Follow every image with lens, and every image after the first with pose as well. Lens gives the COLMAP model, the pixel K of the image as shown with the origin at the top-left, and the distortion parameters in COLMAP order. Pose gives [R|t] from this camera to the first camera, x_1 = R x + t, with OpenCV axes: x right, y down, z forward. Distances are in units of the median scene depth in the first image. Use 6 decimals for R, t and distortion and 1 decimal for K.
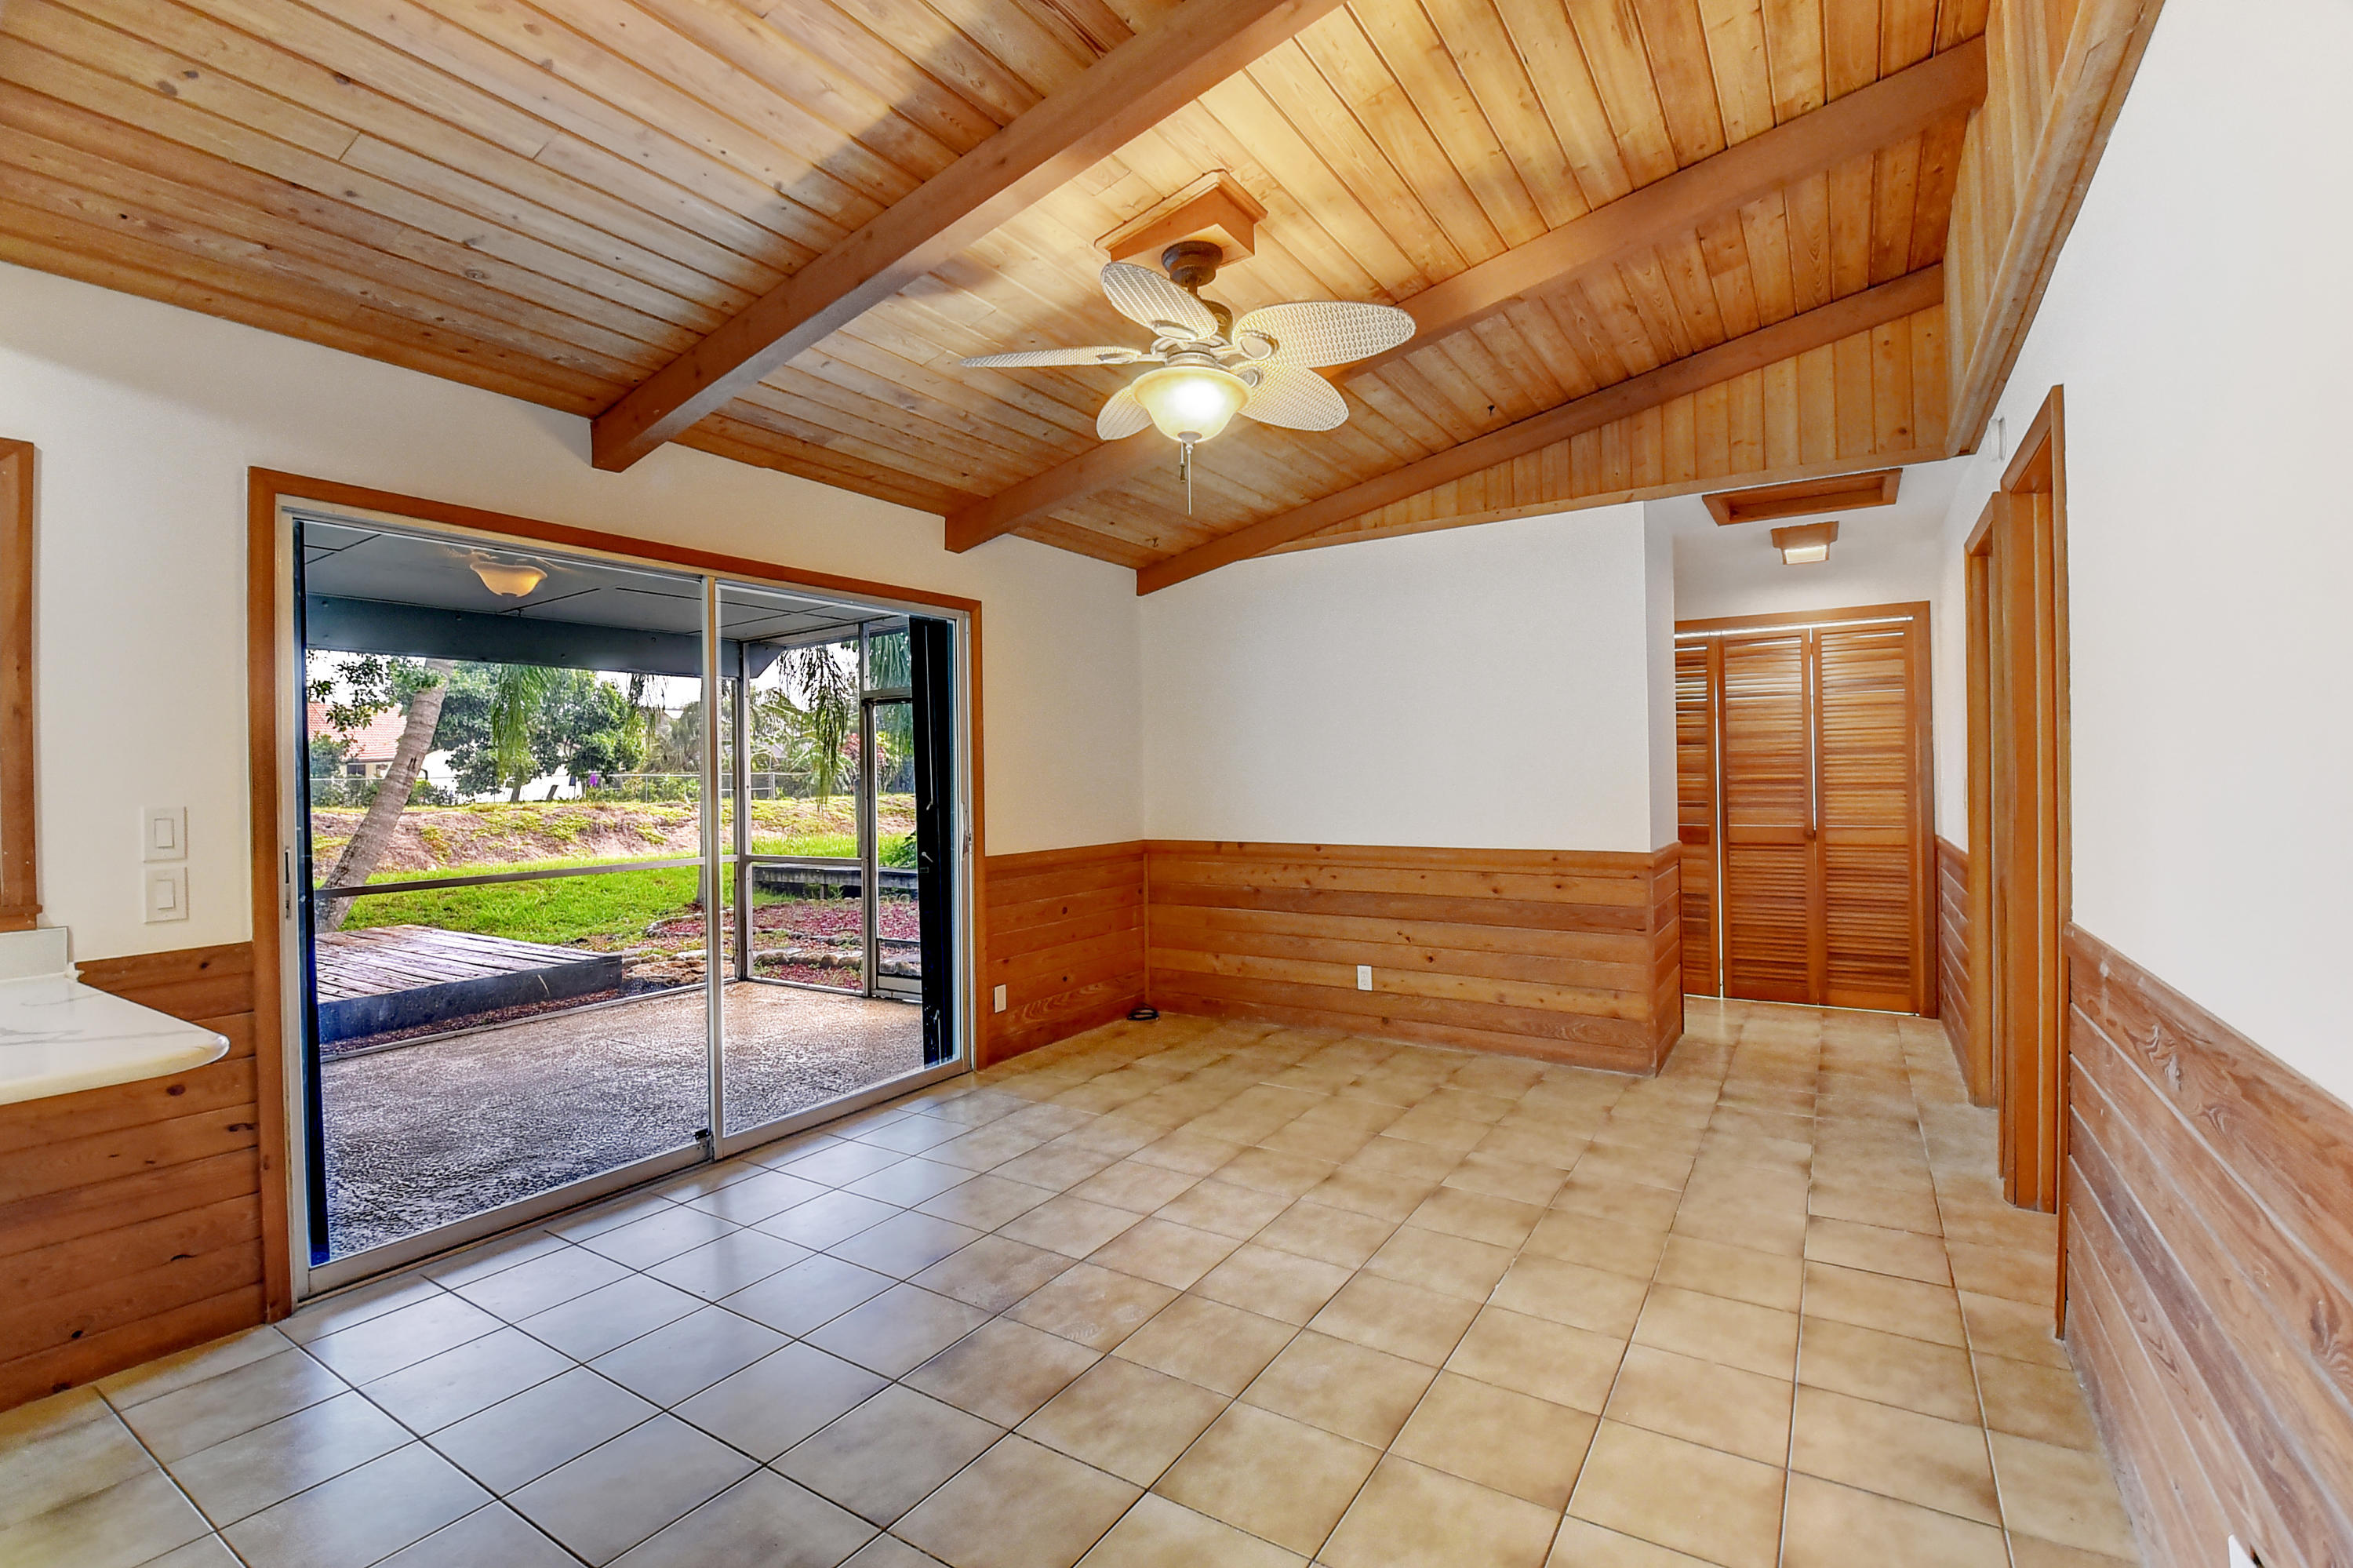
lens RADIAL K [[1042.5, 0, 1164.4], [0, 1042.5, 773.3], [0, 0, 1]] dist [0.033848, -0.047457]
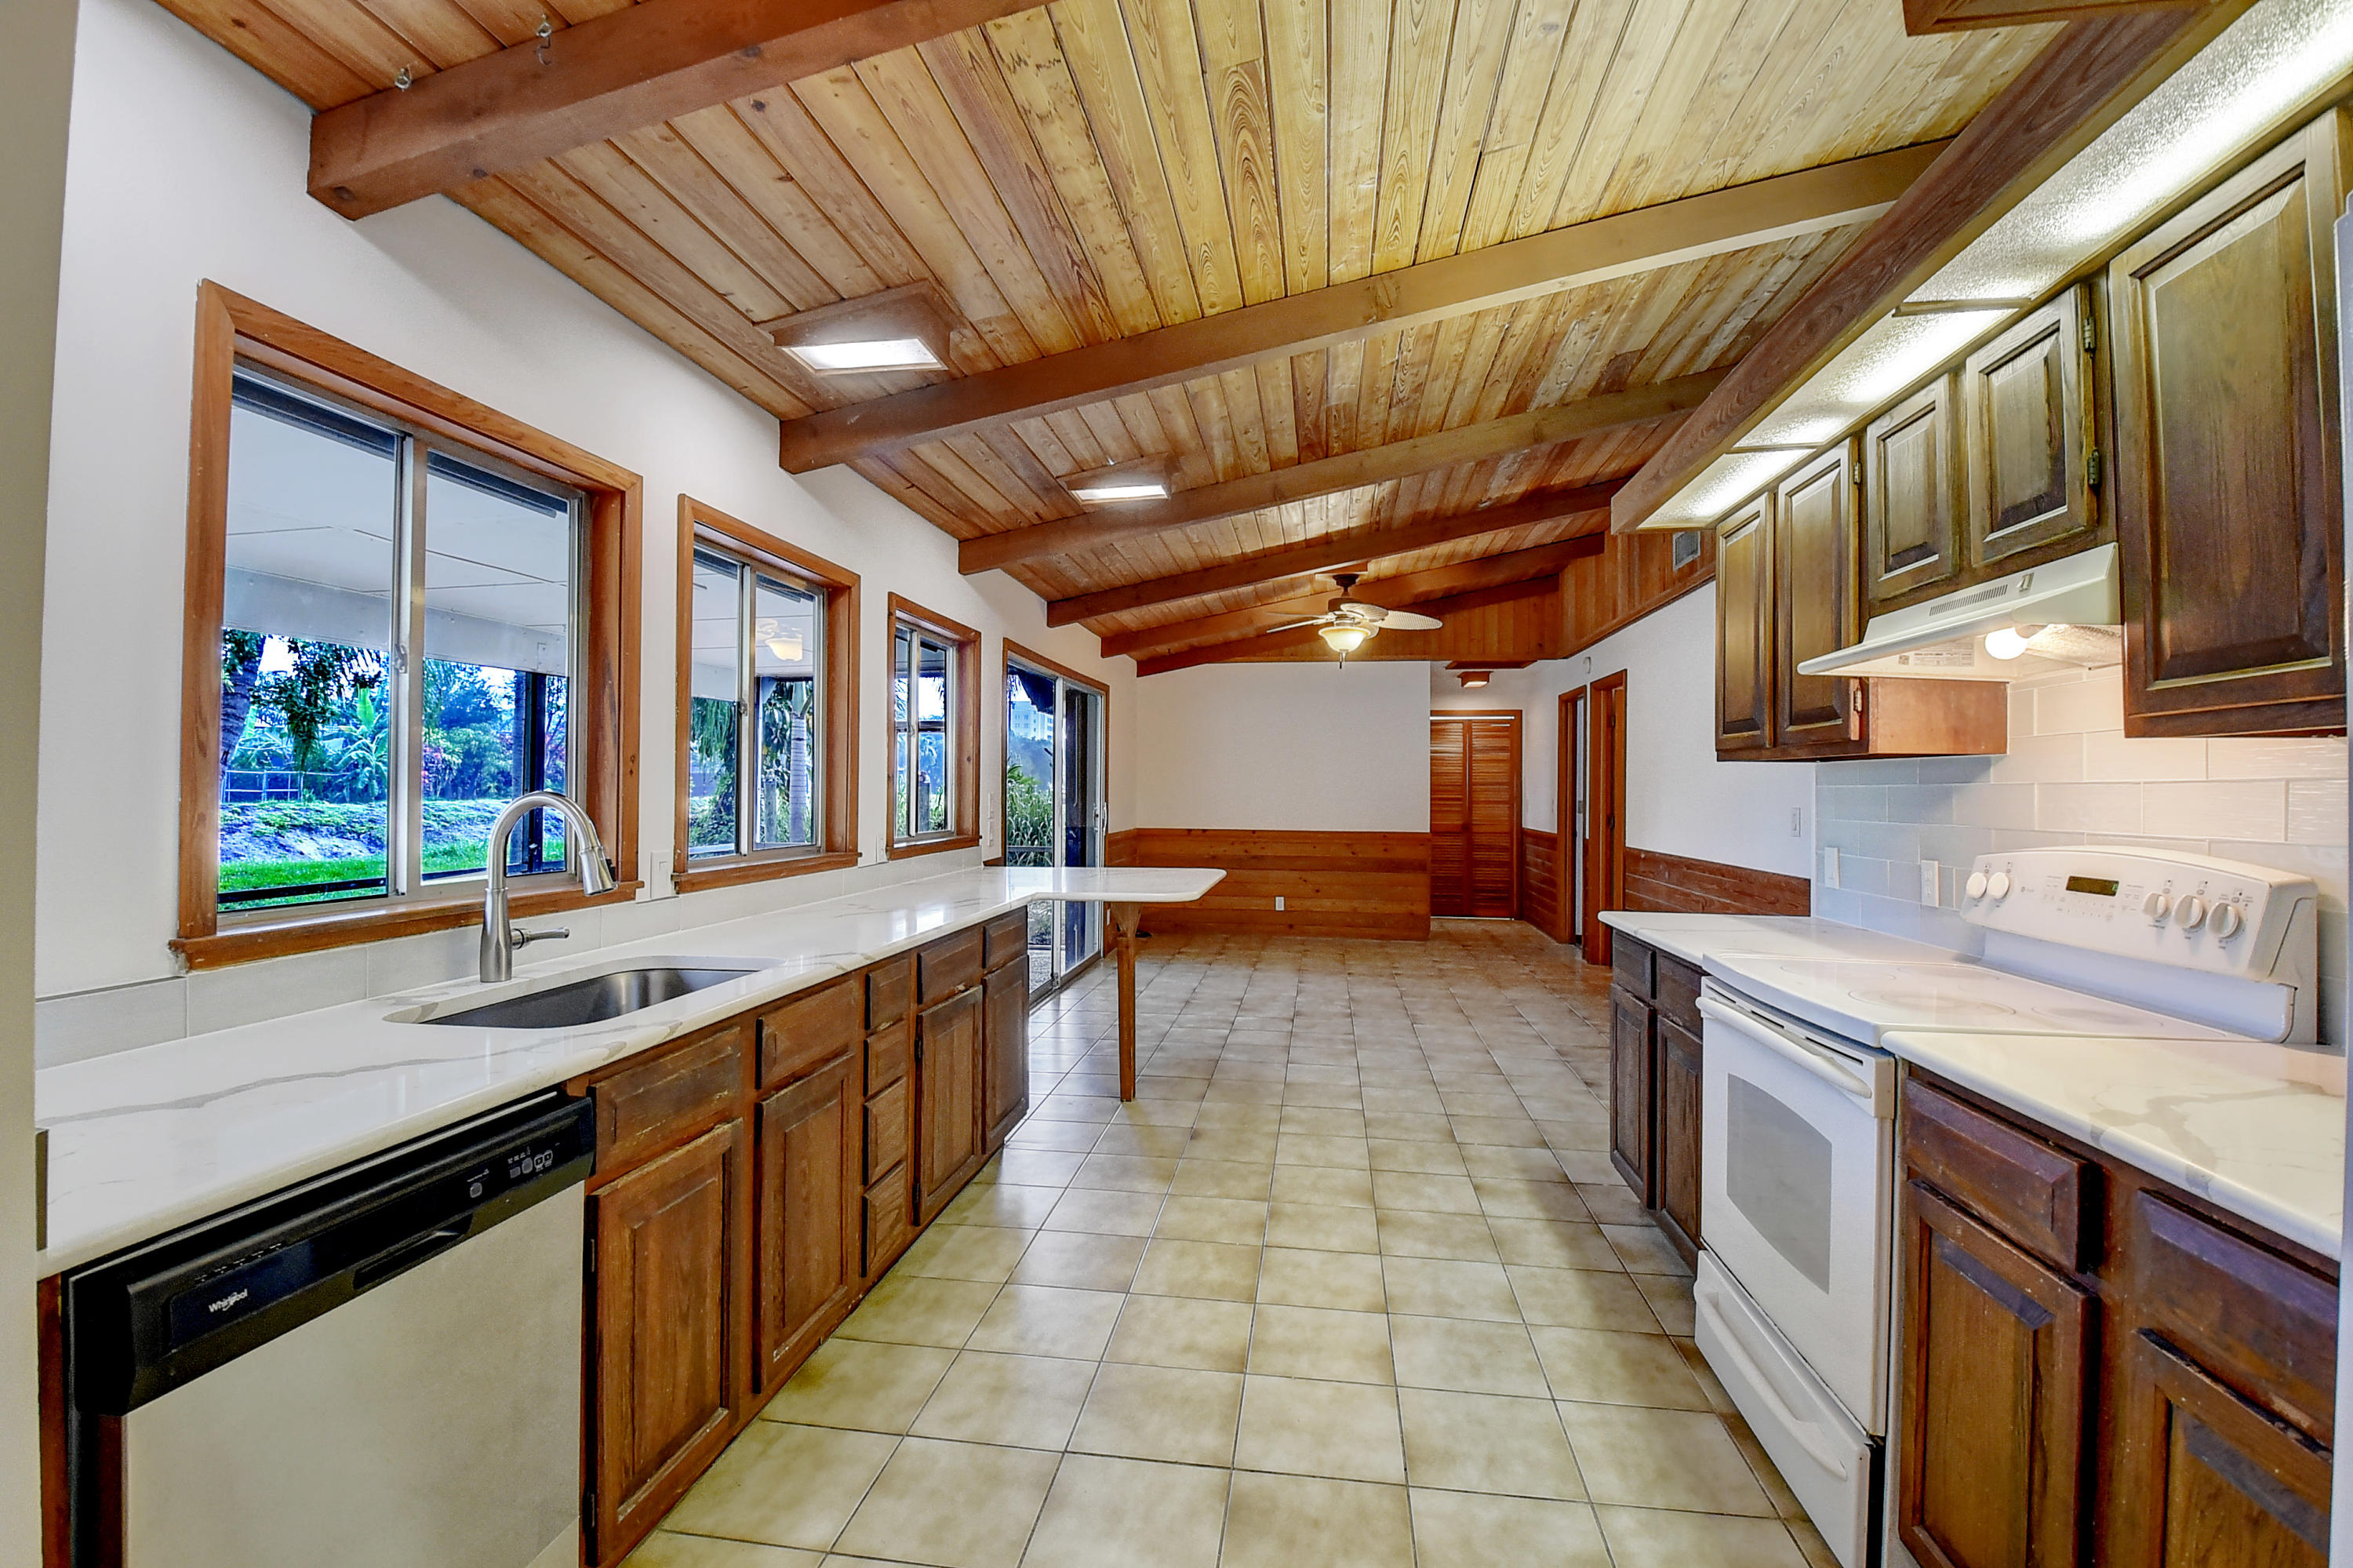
lens RADIAL K [[1030.8, 0, 1171.0], [0, 1030.8, 773.4], [0, 0, 1]] dist [0.019308, -0.025228]
pose [[0.912780, 0.028094, 0.407485, -0.711677], [-0.022534, 0.999576, -0.018439, 0.007719], [-0.407830, 0.007649, 0.913026, -0.549892]]
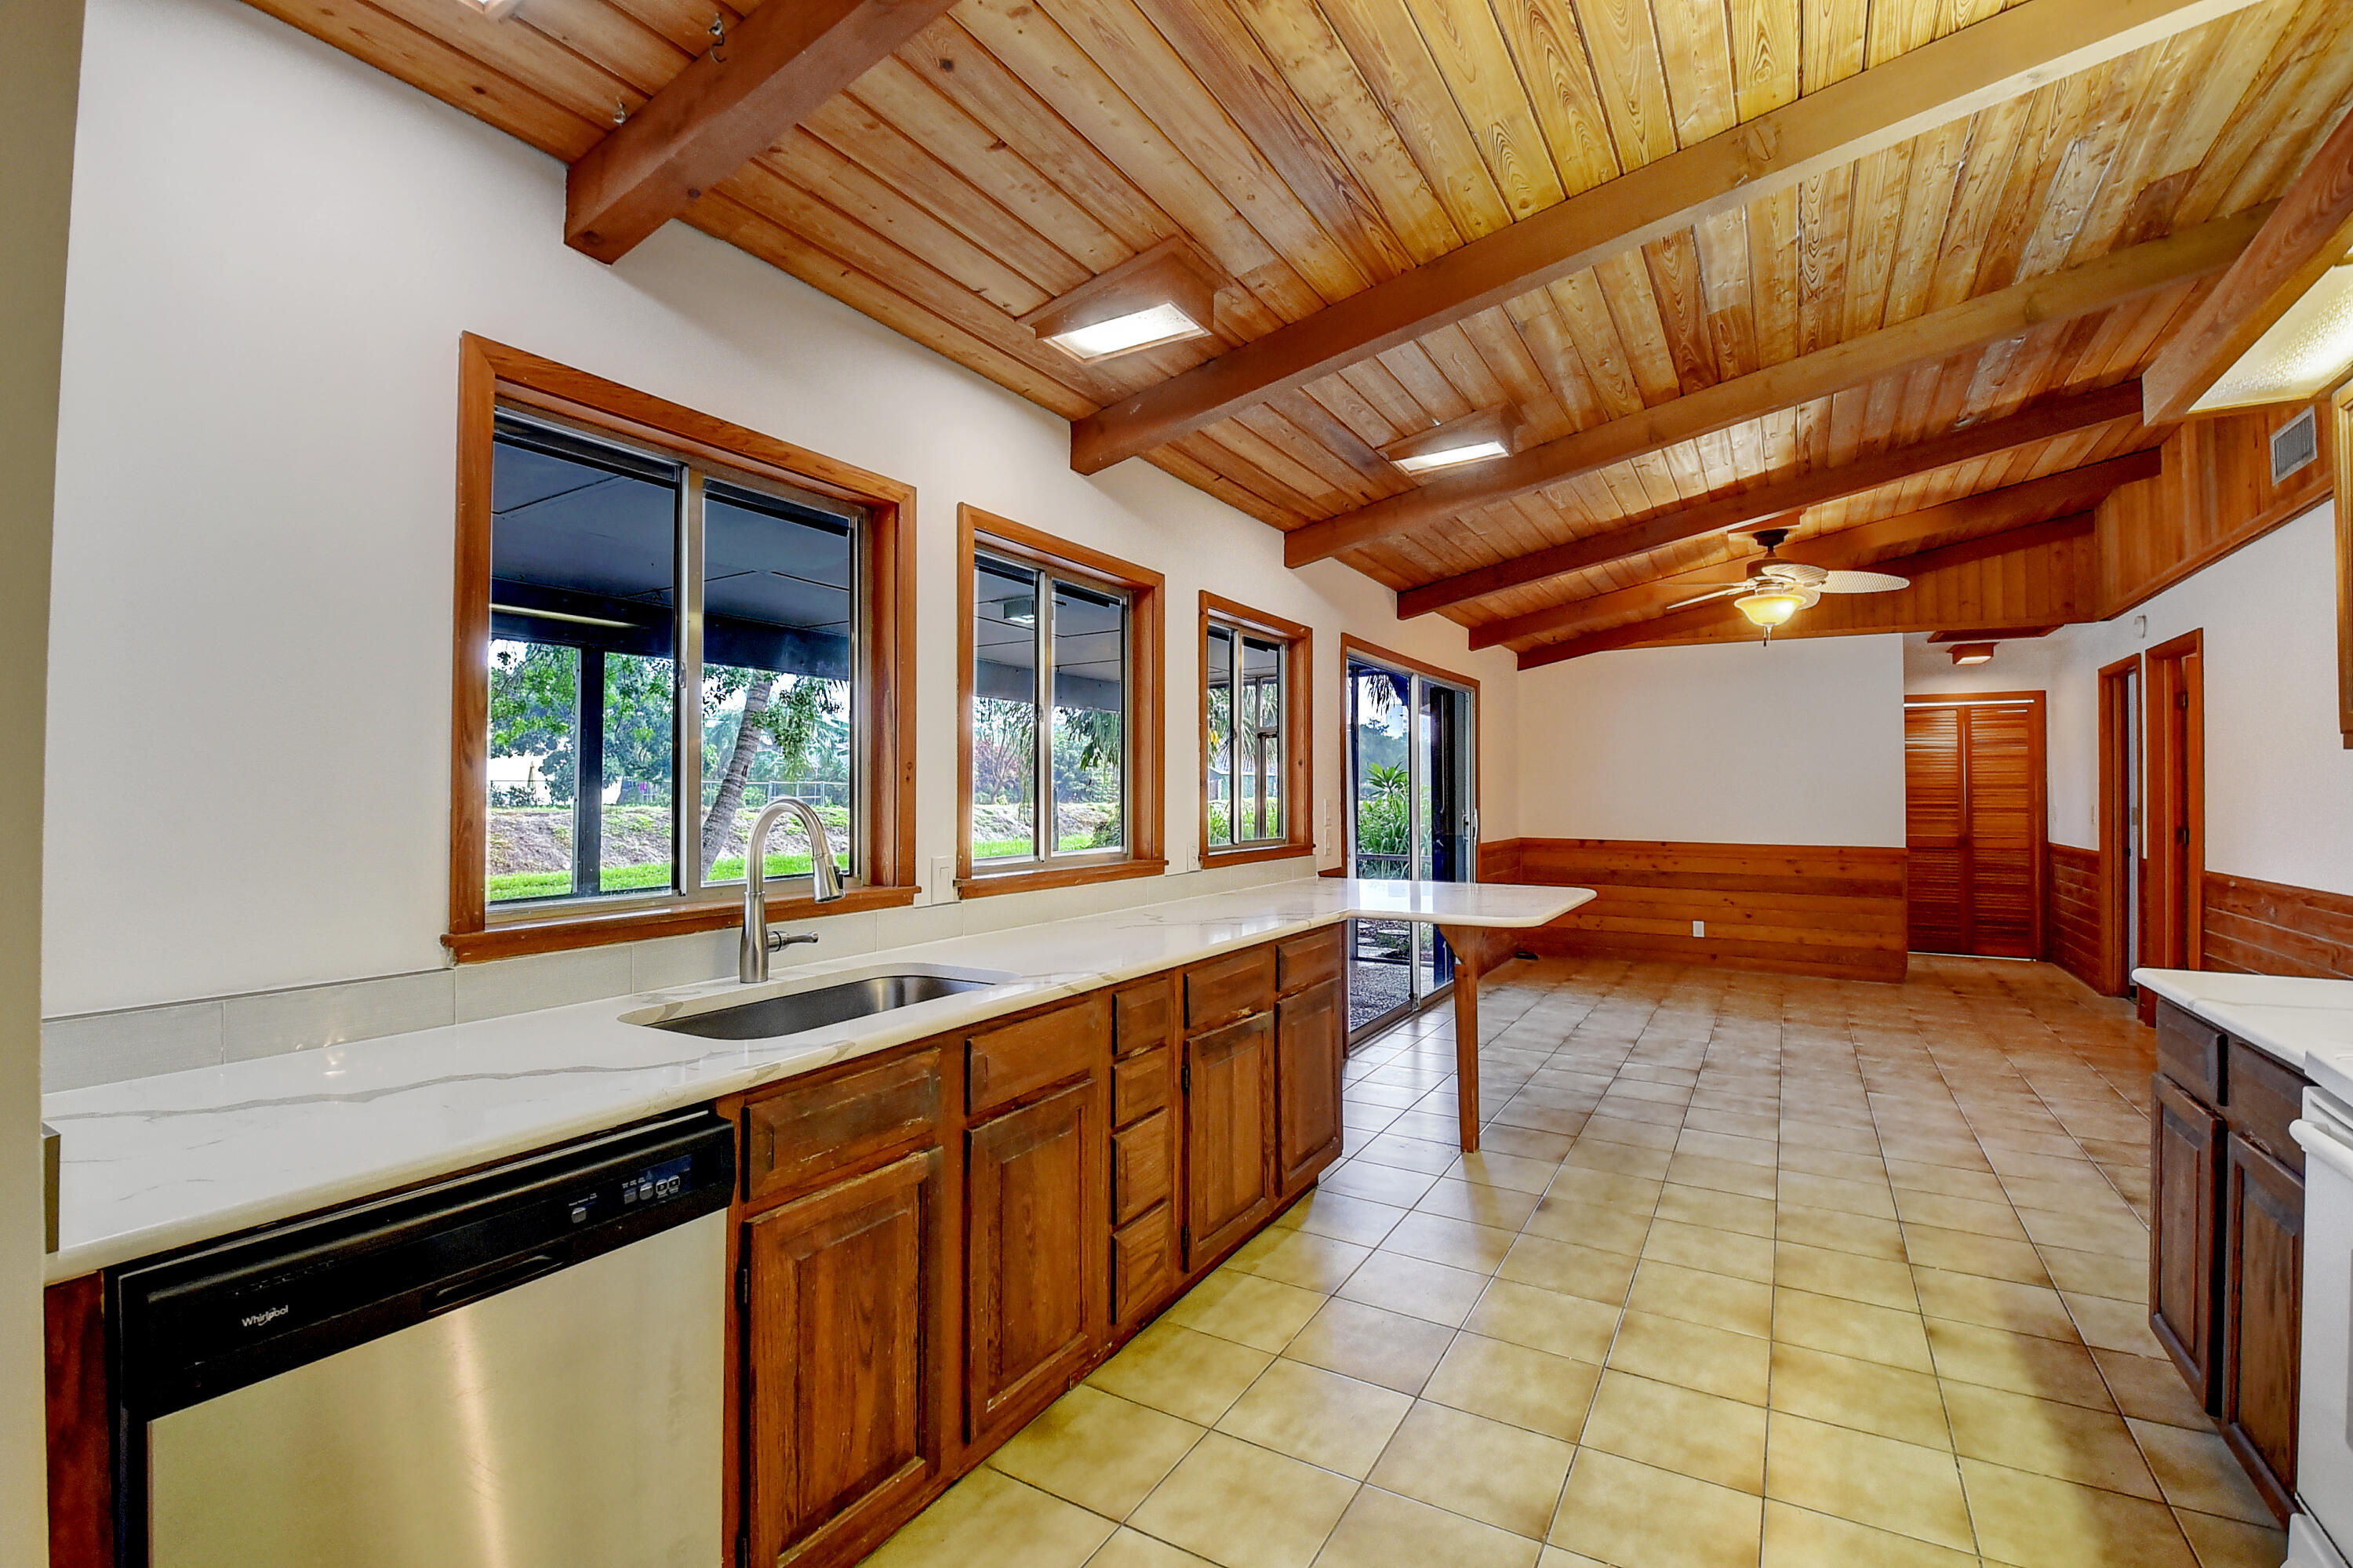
lens RADIAL K [[1042.5, 0, 1164.4], [0, 1042.5, 773.3], [0, 0, 1]] dist [0.033848, -0.047457]
pose [[0.999183, 0.019806, 0.035240, -0.649255], [-0.019271, 0.999695, -0.015464, 0.006561], [-0.035535, 0.014773, 0.999259, -0.510970]]
